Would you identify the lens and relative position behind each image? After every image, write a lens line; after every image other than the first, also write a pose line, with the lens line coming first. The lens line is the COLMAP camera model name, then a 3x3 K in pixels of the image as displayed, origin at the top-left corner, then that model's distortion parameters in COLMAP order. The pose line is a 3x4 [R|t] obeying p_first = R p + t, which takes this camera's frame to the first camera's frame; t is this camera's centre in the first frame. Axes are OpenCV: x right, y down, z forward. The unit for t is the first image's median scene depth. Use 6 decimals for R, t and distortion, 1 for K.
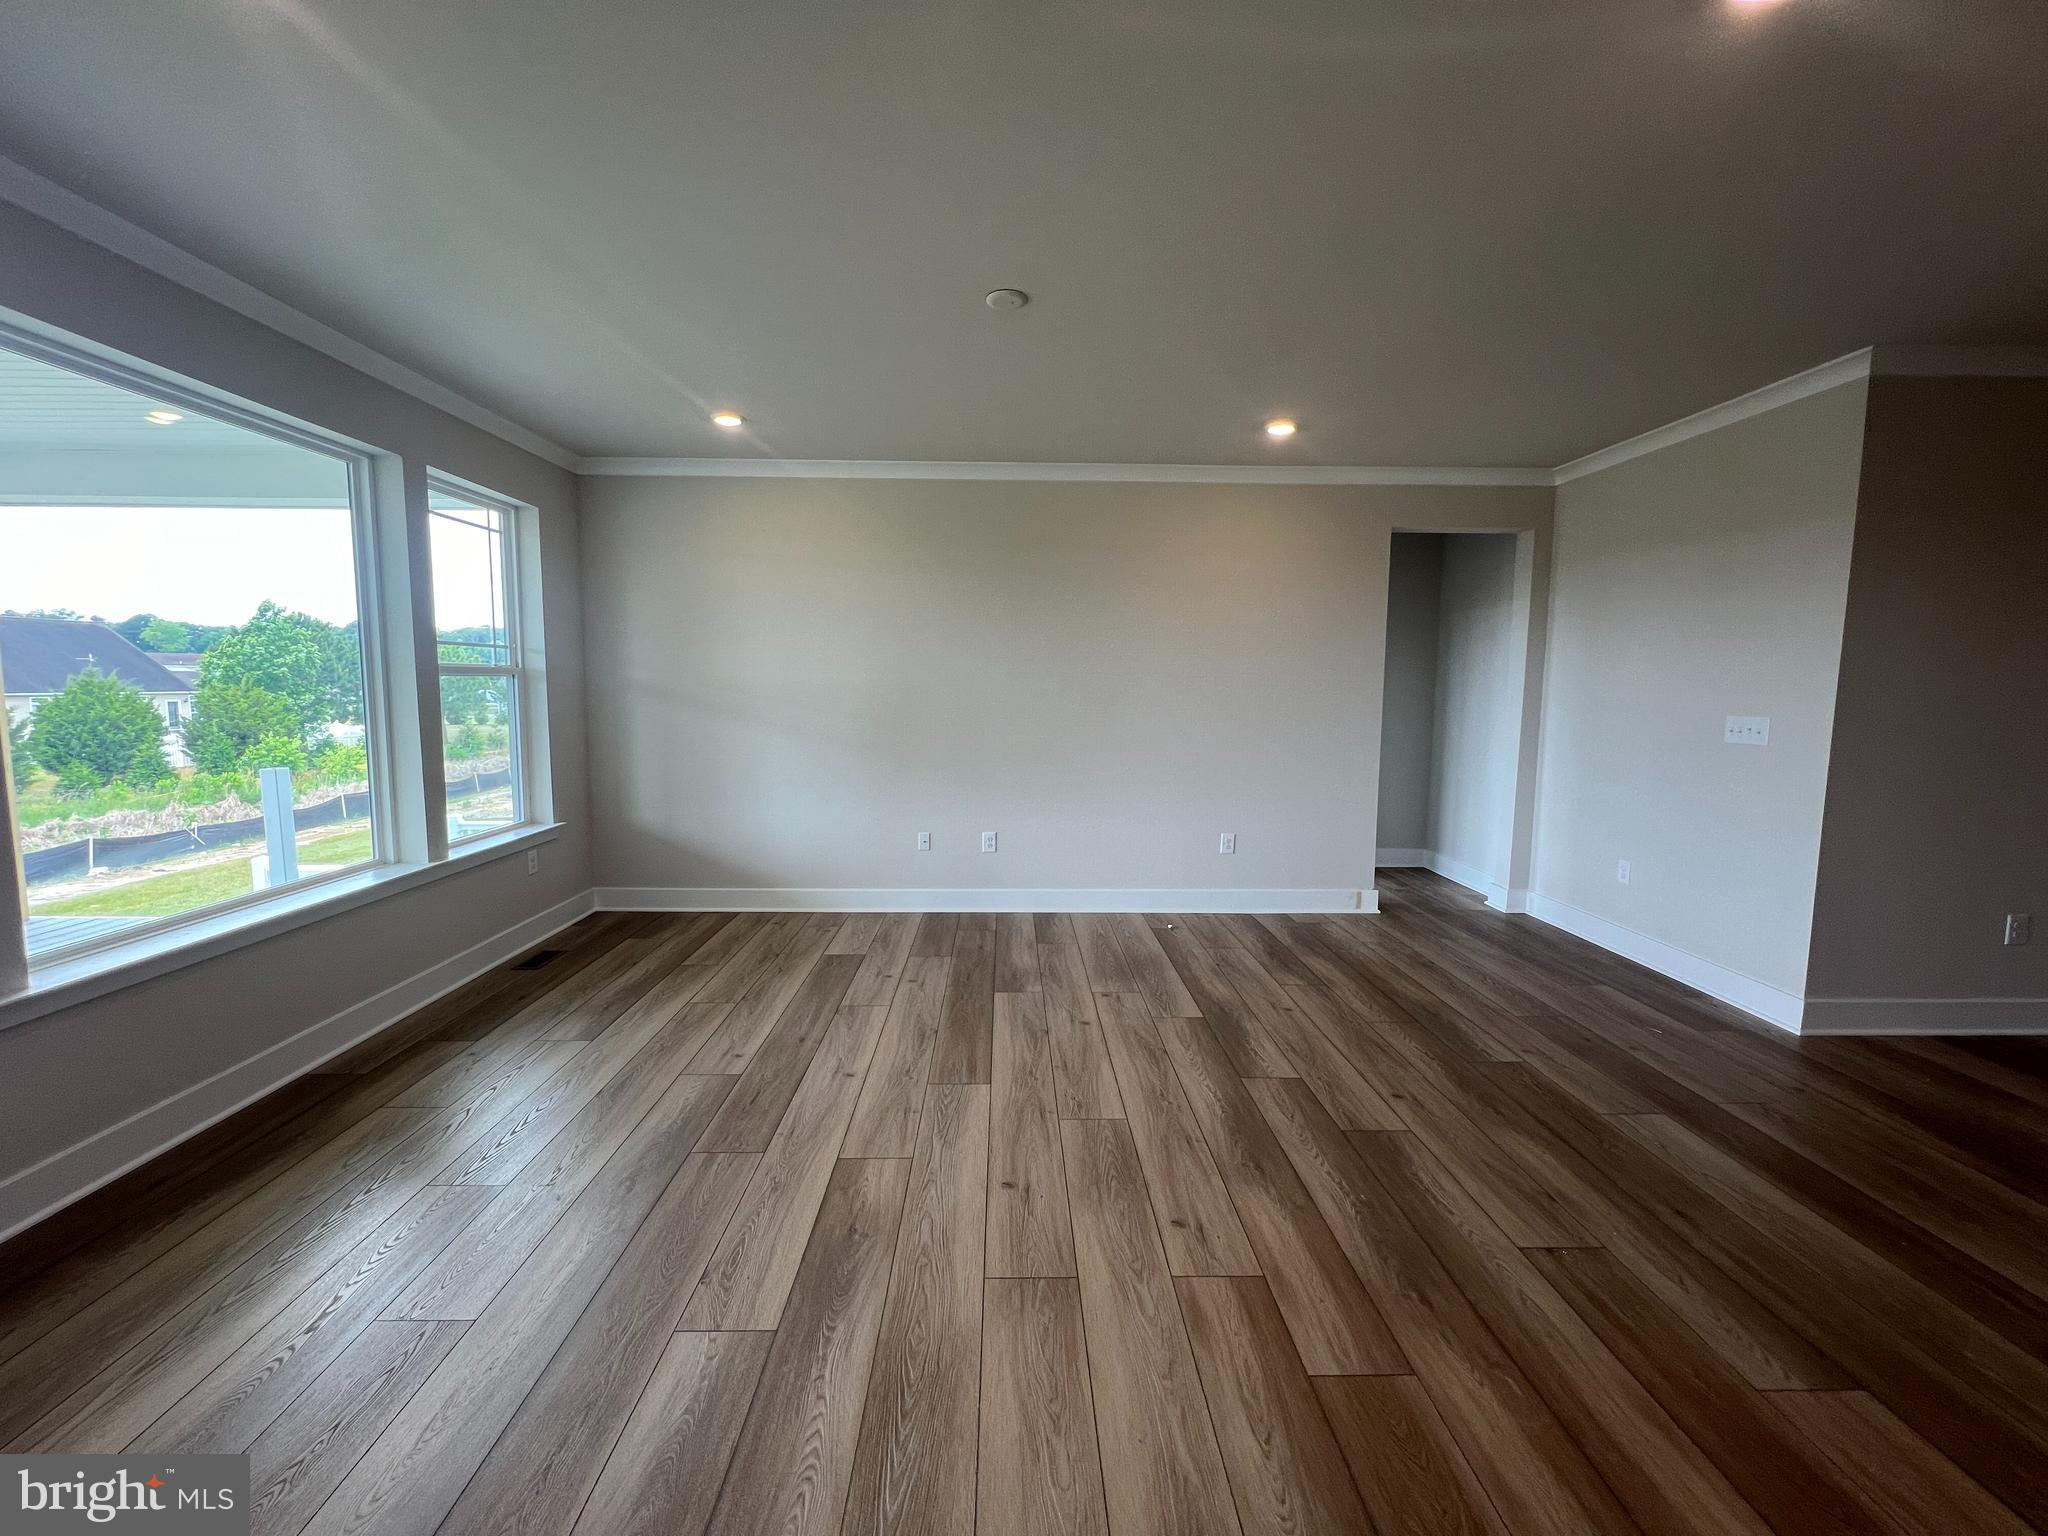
lens RADIAL K [[820.8, 0, 1019.7], [0, 820.8, 759.6], [0, 0, 1]] dist [-0.001386, 0.000505]
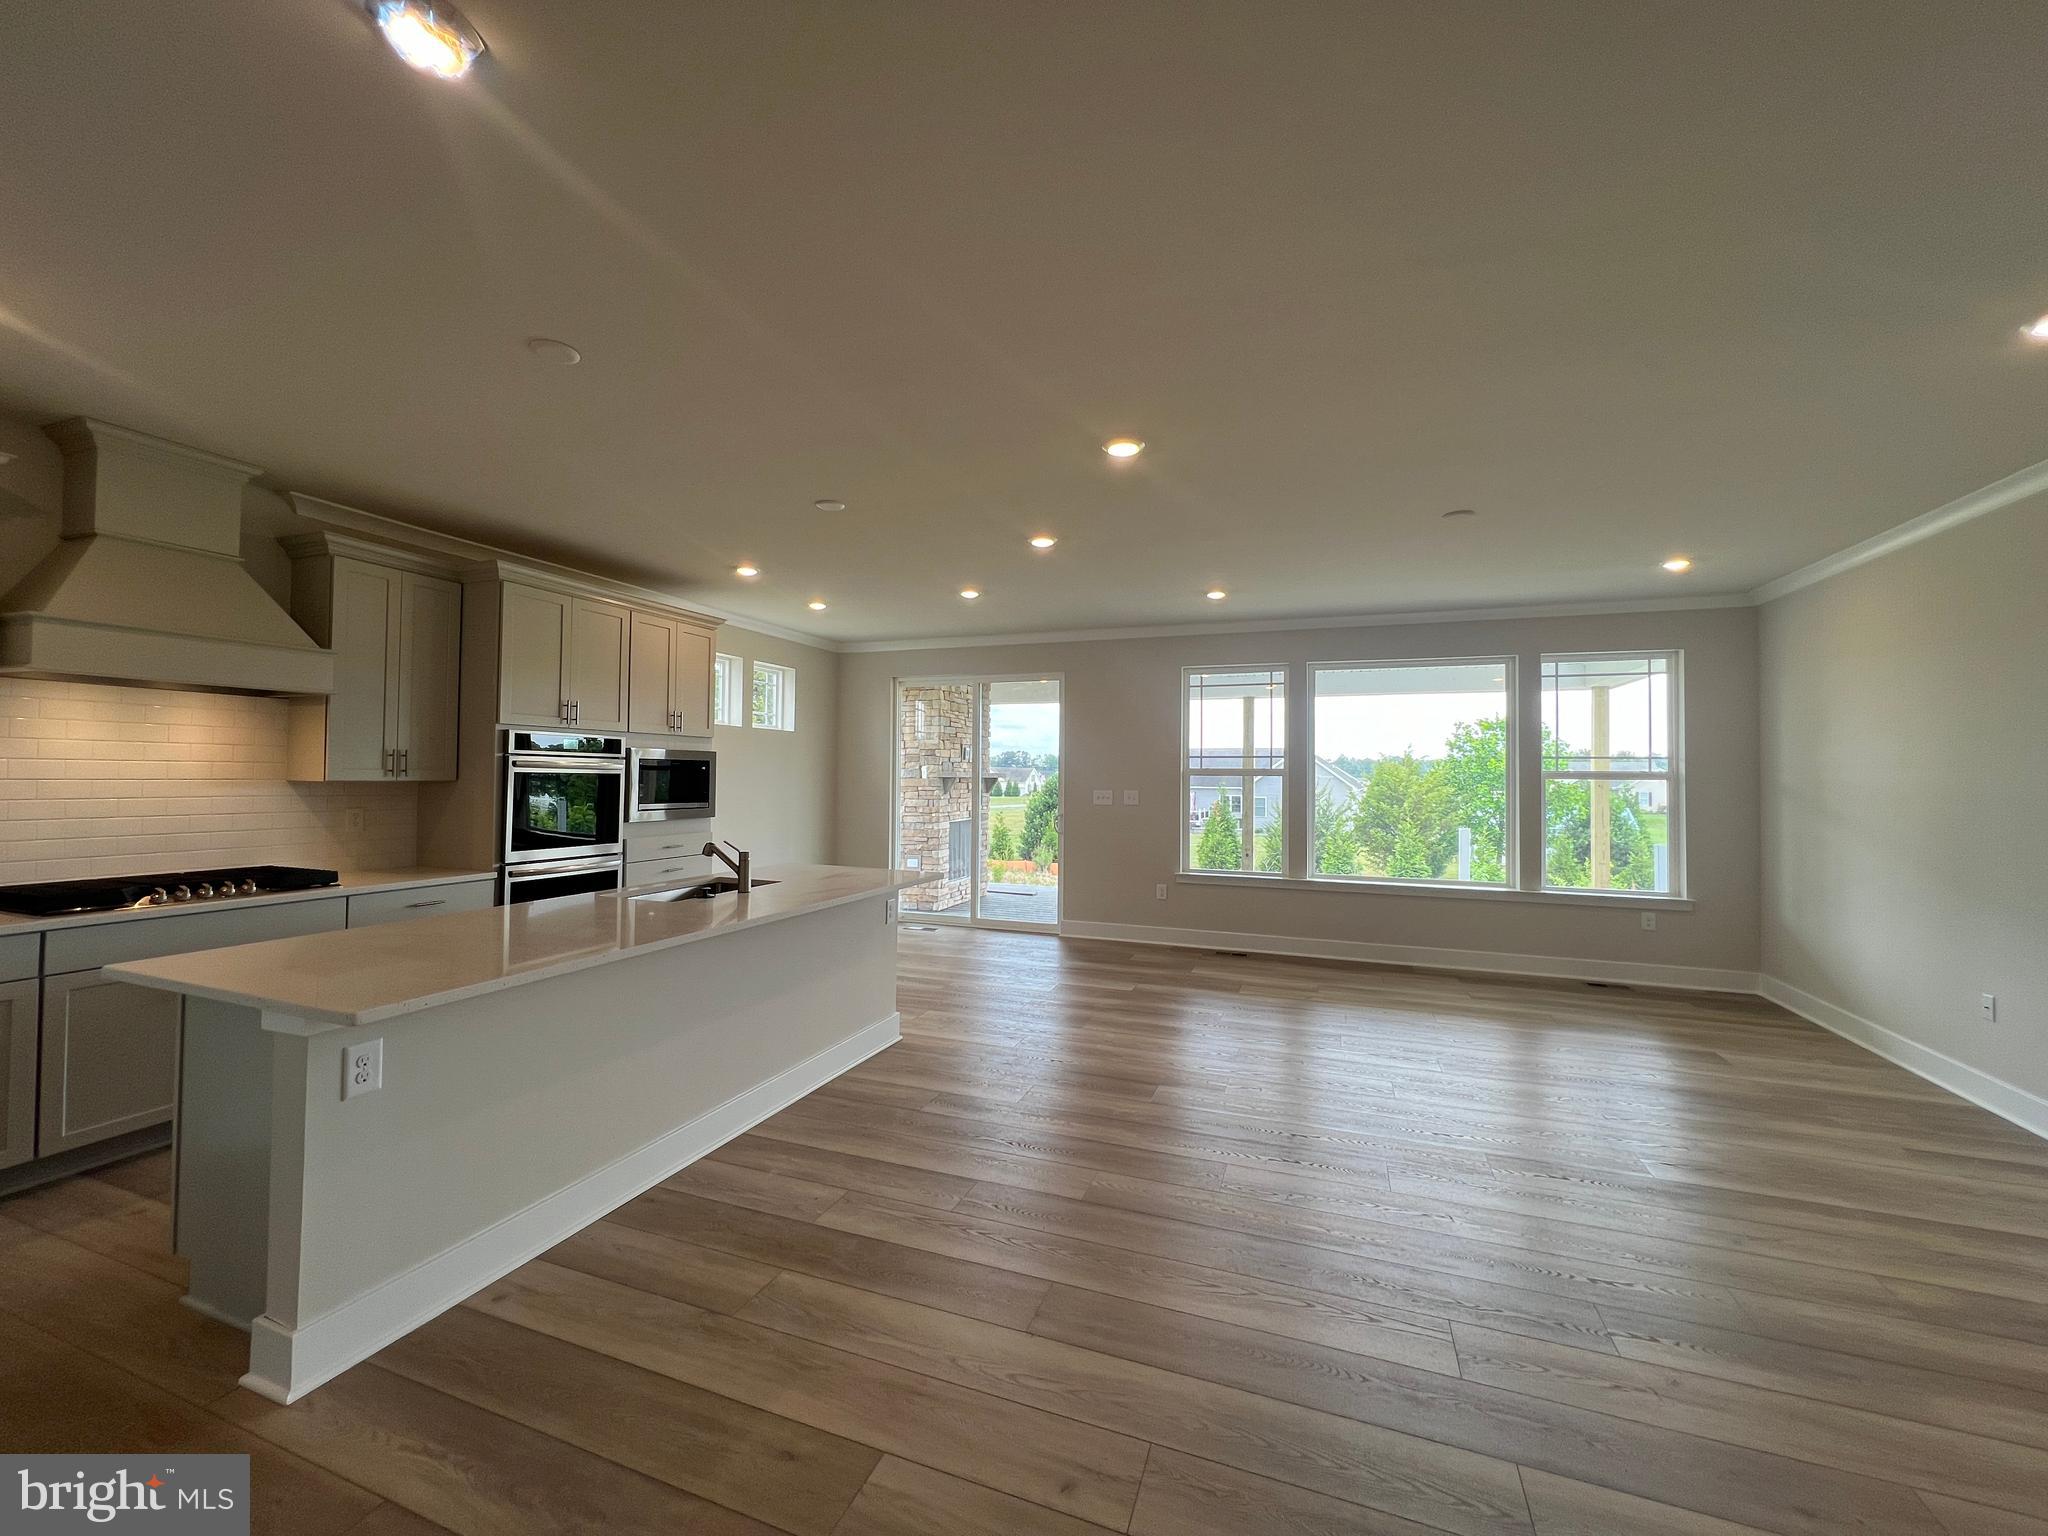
lens RADIAL K [[820.8, 0, 1019.7], [0, 820.8, 759.6], [0, 0, 1]] dist [-0.001386, 0.000505]
pose [[-0.368457, -0.029596, -0.929174, 1.002201], [-0.102057, 0.994740, 0.008786, -0.041055], [0.924026, 0.098066, -0.369539, 0.536666]]
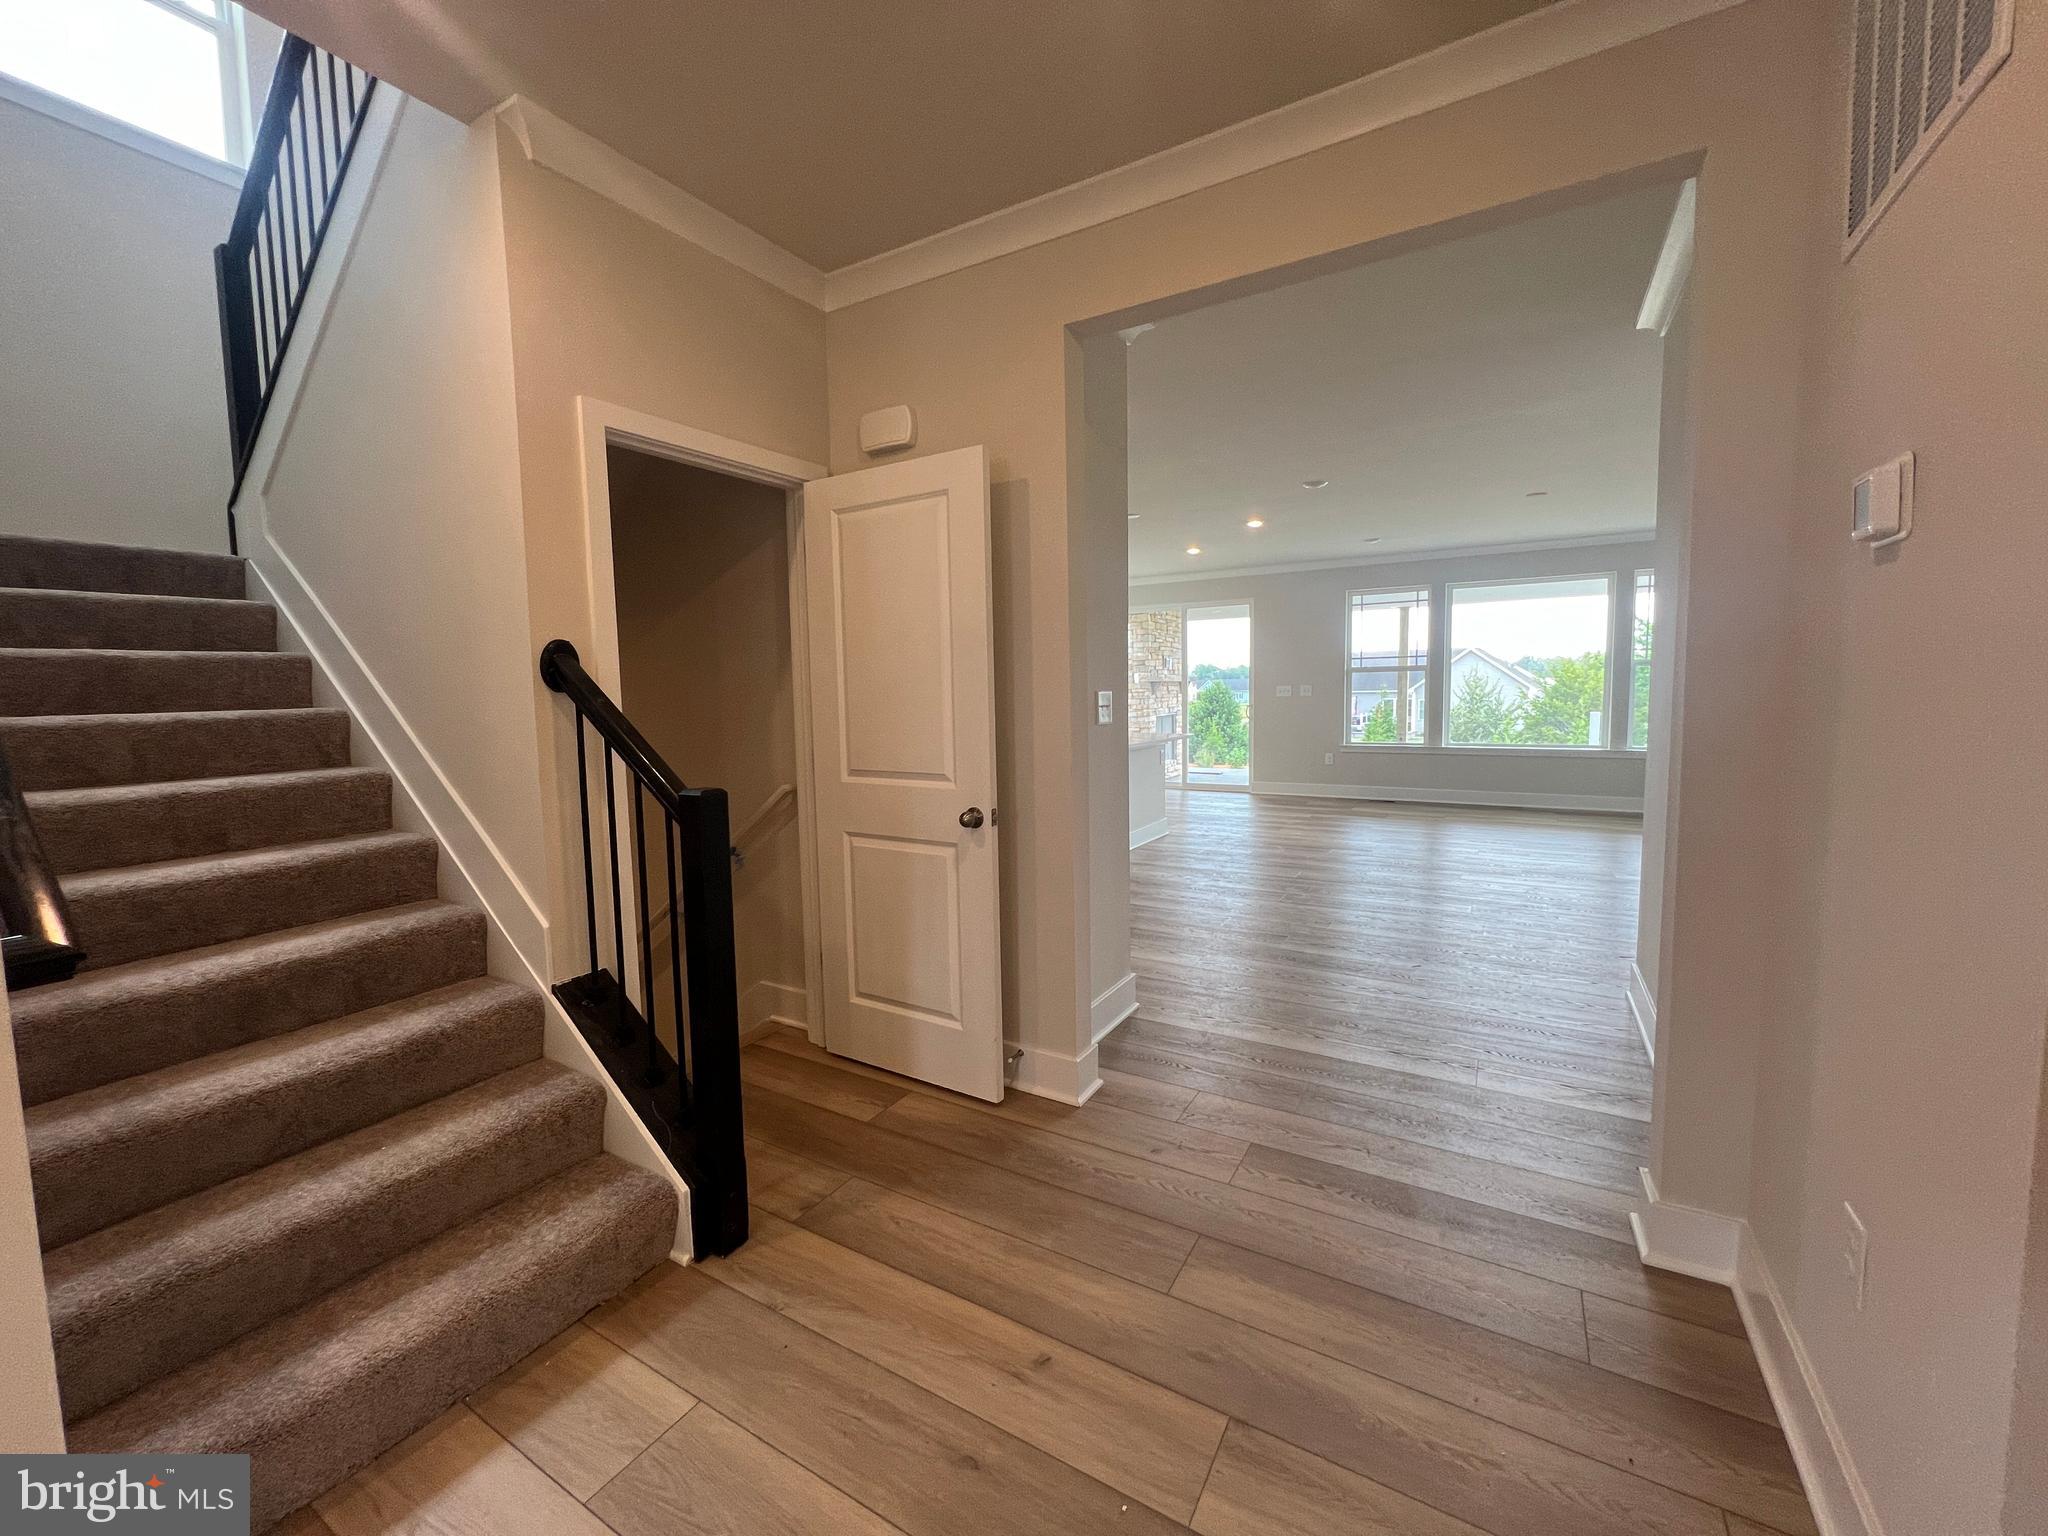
lens RADIAL K [[820.8, 0, 1019.7], [0, 820.8, 759.6], [0, 0, 1]] dist [-0.001386, 0.000505]
pose [[-0.527152, 0.074576, -0.846493, 1.672638], [-0.066706, 0.989436, 0.128710, -0.023269], [0.847149, 0.124316, -0.516608, 0.653849]]
